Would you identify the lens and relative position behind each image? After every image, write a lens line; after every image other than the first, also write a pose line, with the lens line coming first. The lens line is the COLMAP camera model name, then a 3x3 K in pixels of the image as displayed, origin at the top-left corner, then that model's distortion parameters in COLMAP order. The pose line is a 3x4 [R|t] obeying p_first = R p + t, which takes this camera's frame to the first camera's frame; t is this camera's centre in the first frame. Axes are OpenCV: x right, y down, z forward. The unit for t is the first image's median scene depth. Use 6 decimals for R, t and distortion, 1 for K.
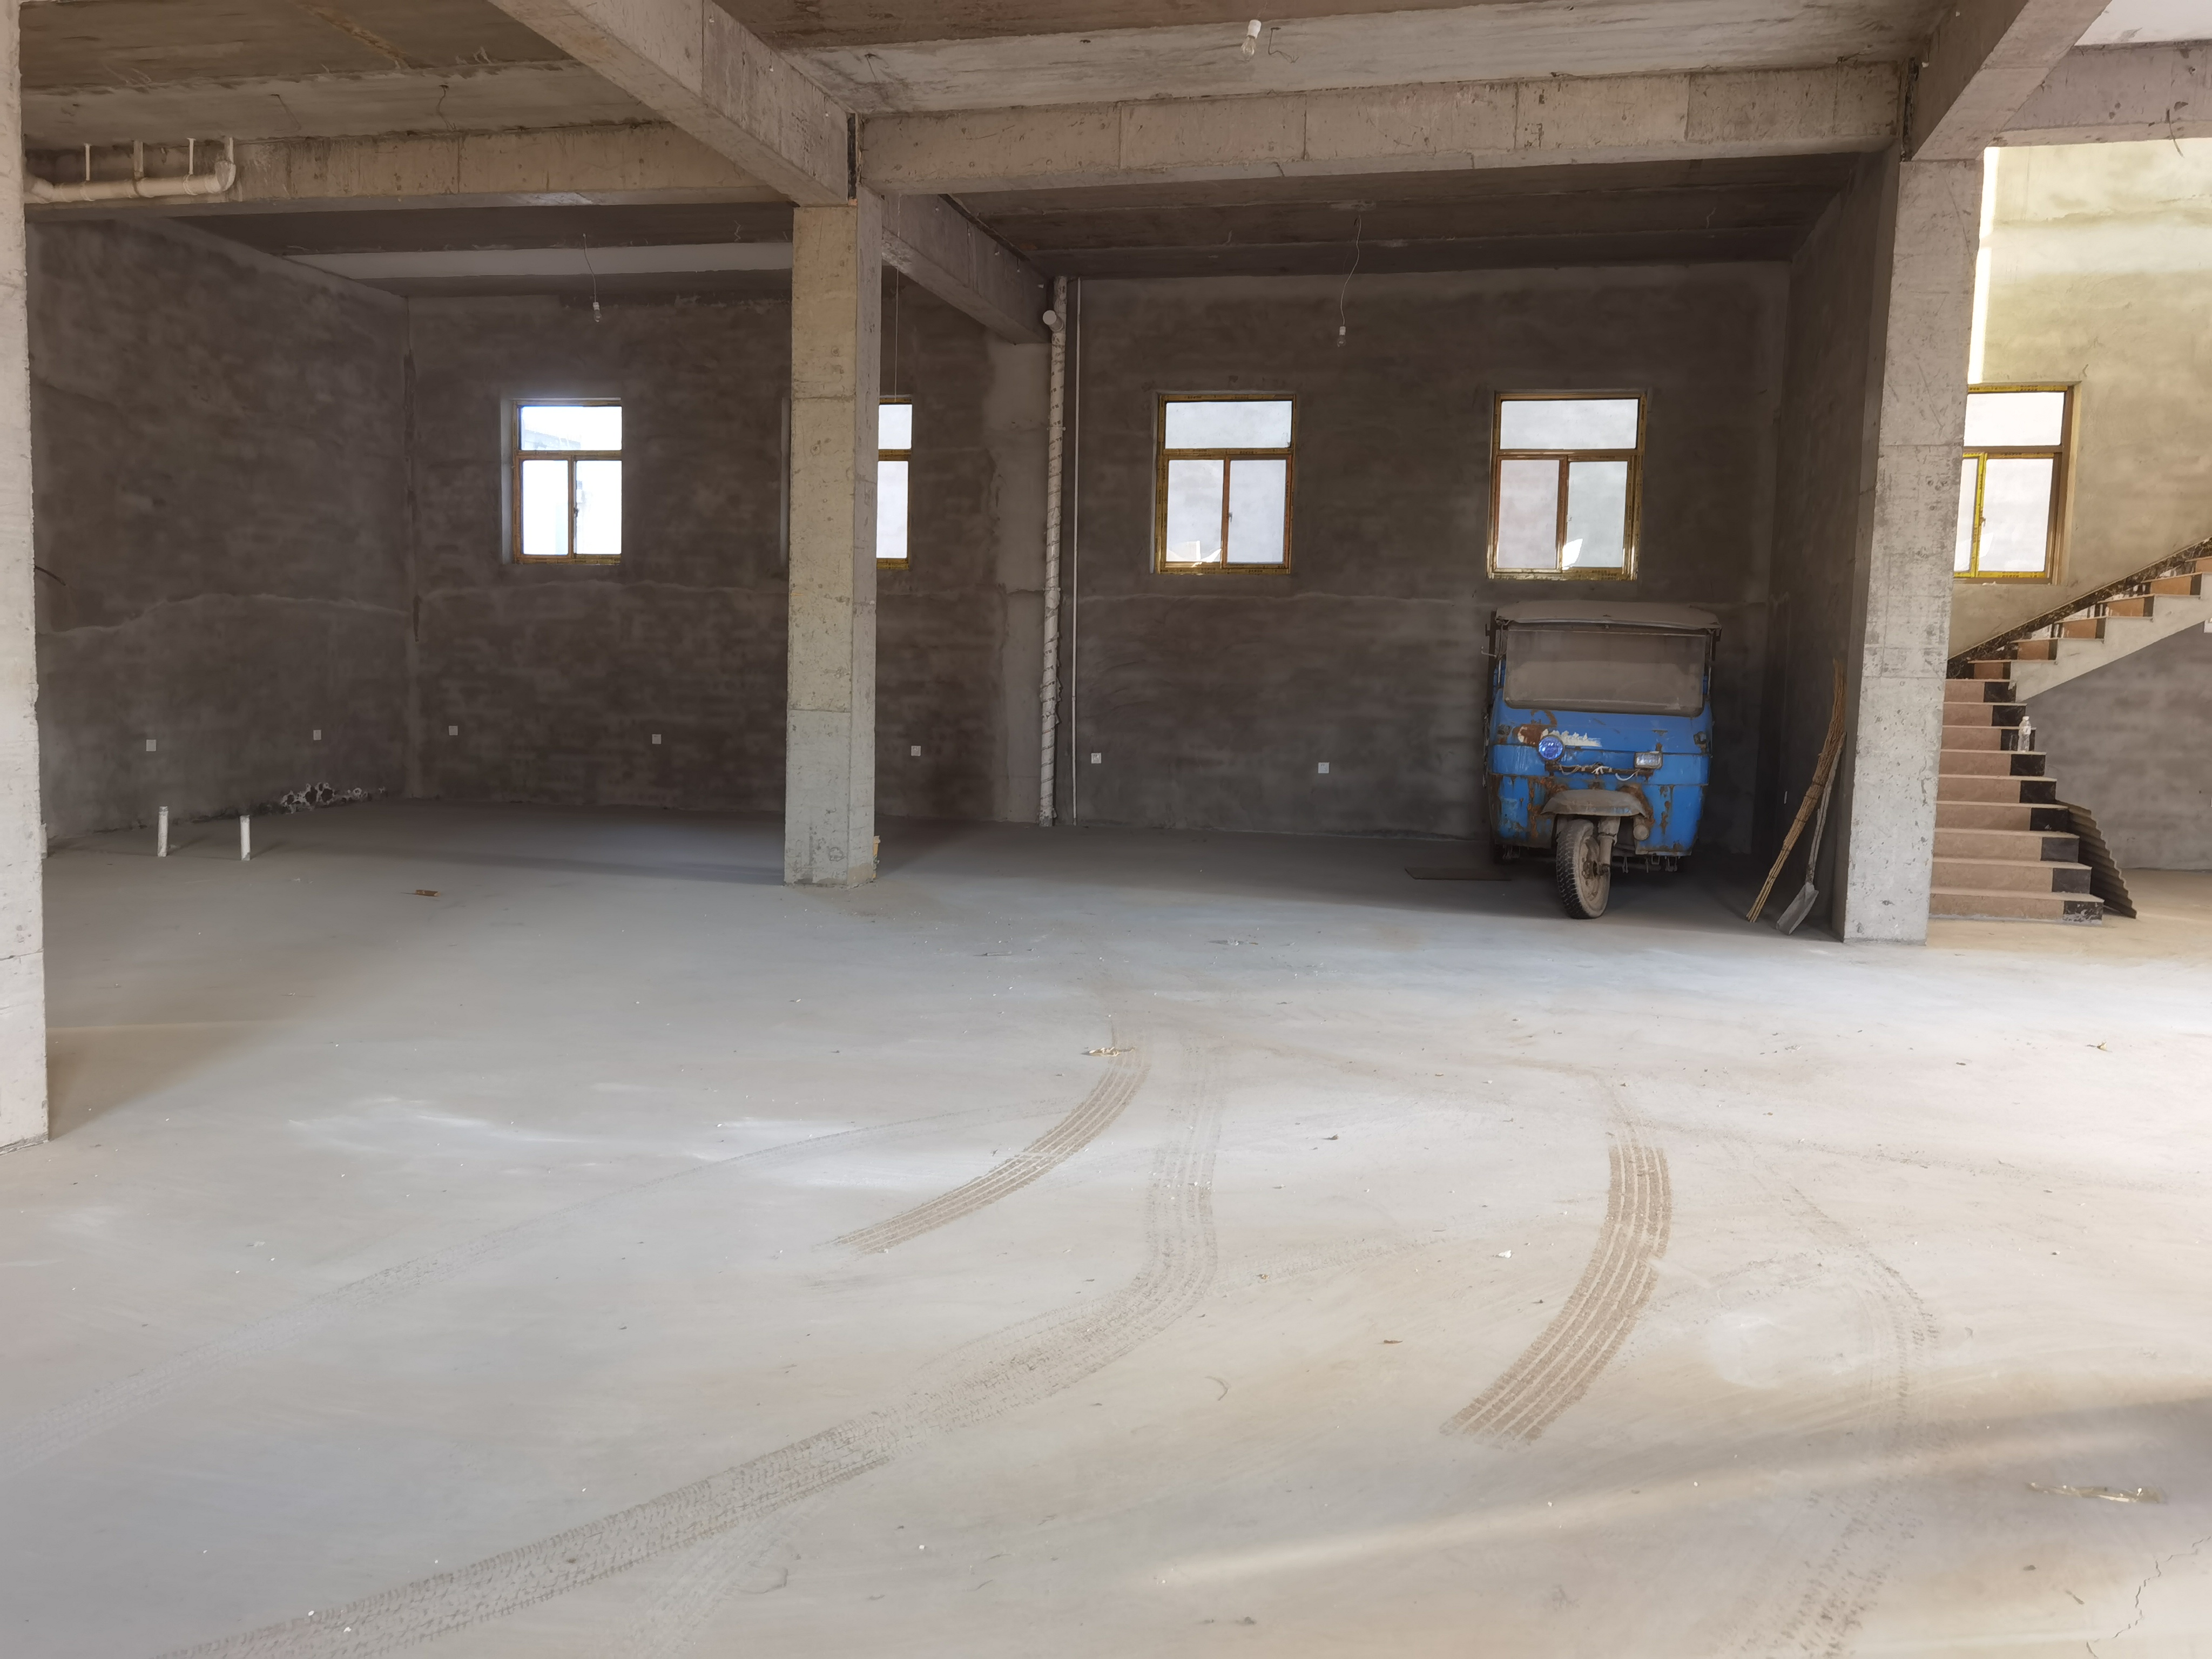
lens RADIAL K [[1757.0, 0, 1101.6], [0, 1757.0, 829.3], [0, 0, 1]] dist [0.017878, -0.005091]
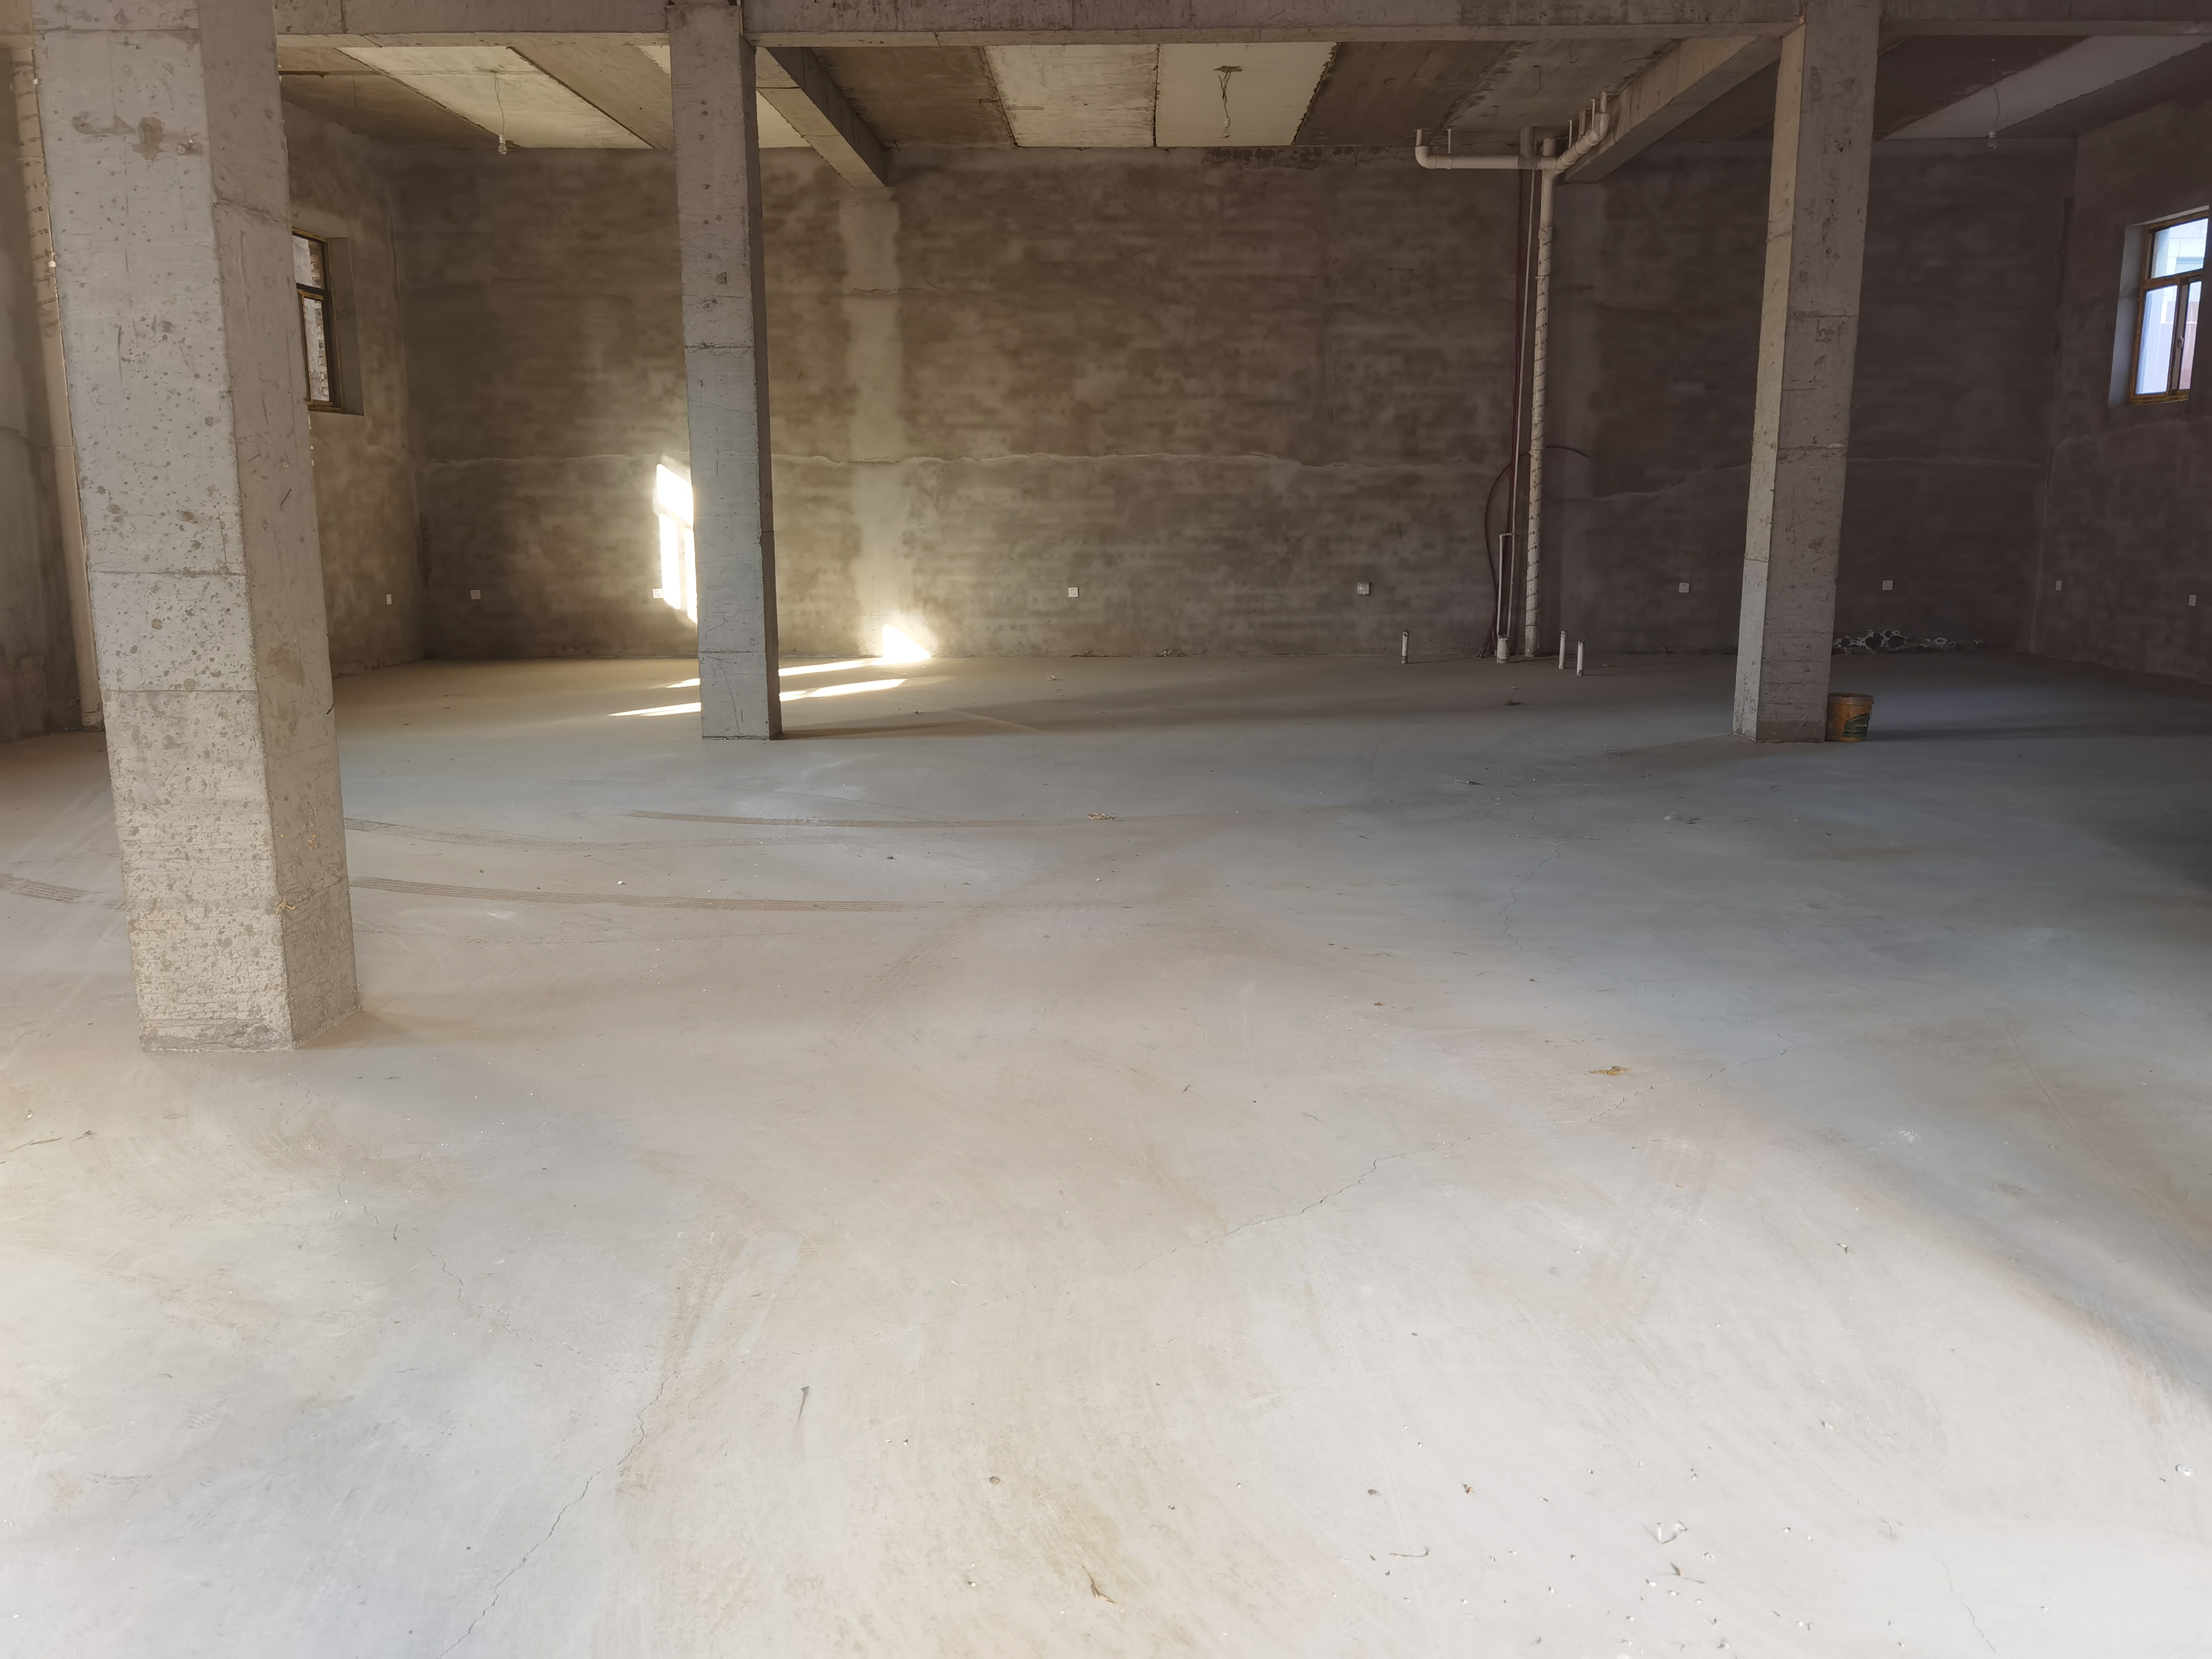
lens RADIAL K [[1757.0, 0, 1101.4], [0, 1757.0, 831.6], [0, 0, 1]] dist [0.017878, -0.005091]
pose [[0.199000, 0.160402, -0.966783, 0.538296], [-0.083072, 0.985724, 0.146445, -0.022947], [0.976472, 0.051170, 0.209484, 0.312017]]
